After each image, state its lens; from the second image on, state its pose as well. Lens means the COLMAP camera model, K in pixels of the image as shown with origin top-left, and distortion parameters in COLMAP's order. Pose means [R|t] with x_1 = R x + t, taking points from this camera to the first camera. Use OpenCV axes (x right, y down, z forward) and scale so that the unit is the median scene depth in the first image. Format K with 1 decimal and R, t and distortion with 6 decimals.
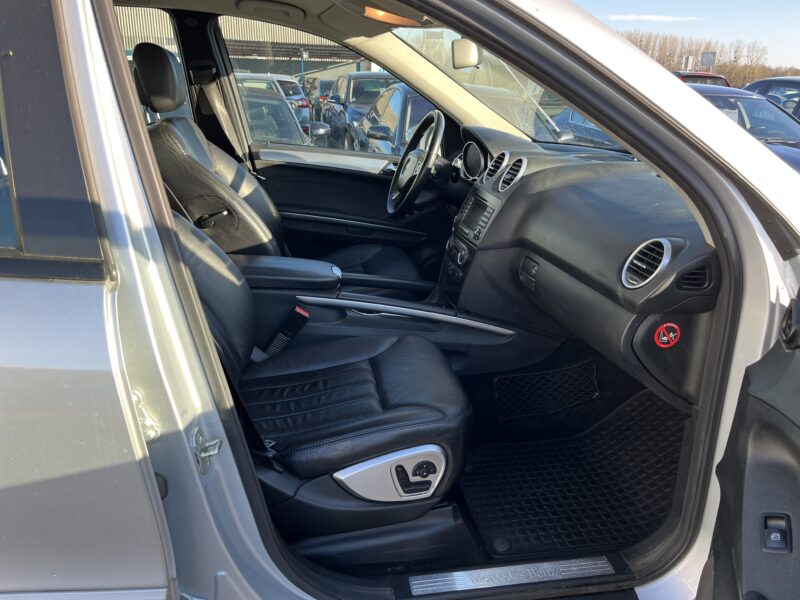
lens RADIAL K [[606.8, 0, 400.0], [0, 606.8, 300.0], [0, 0, 1]] dist [0.056674, -0.084484]
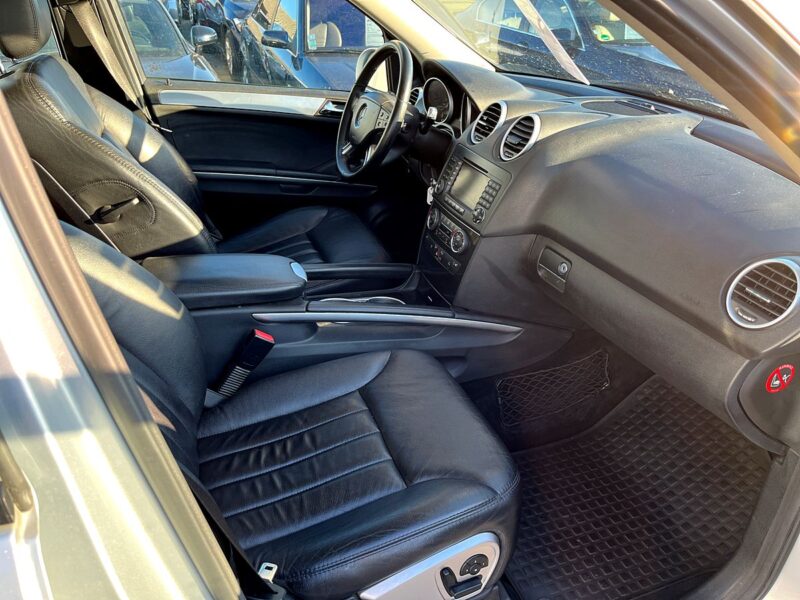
lens RADIAL K [[606.8, 0, 400.0], [0, 606.8, 300.0], [0, 0, 1]] dist [0.056674, -0.084484]
pose [[0.982974, -0.082155, 0.164353, -0.106754], [0.055179, 0.985174, 0.162442, -0.128337], [-0.175262, -0.150607, 0.972934, 0.219716]]
